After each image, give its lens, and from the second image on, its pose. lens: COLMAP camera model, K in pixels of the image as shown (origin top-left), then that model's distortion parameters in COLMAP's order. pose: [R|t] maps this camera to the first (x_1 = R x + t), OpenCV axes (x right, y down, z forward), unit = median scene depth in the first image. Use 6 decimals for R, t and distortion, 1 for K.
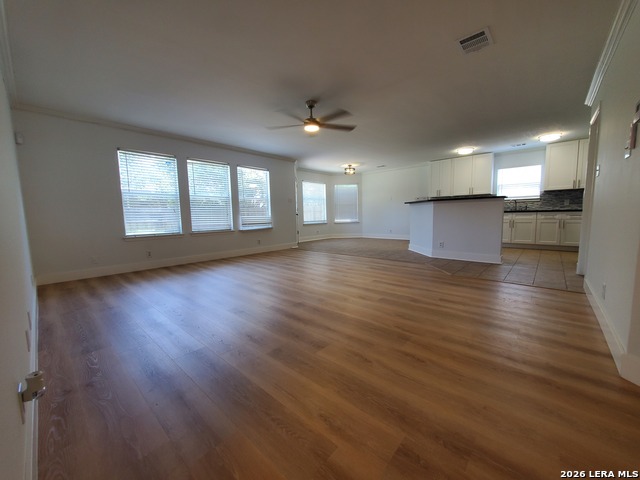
lens RADIAL K [[254.1, 0, 322.0], [0, 254.1, 240.4], [0, 0, 1]] dist [0.001768, -0.000363]
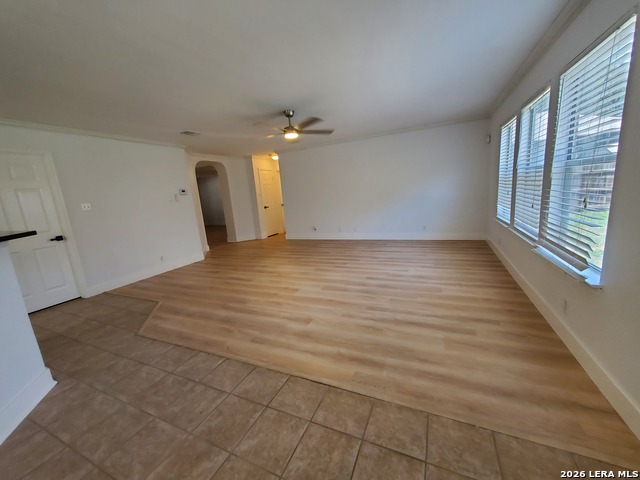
lens RADIAL K [[256.3, 0, 320.2], [0, 256.3, 240.5], [0, 0, 1]] dist [0.000566, -0.000023]
pose [[-0.952907, 0.148317, -0.264517, 0.084840], [0.066690, 0.953378, 0.294319, -0.141687], [0.295837, 0.262818, -0.918372, 0.926096]]
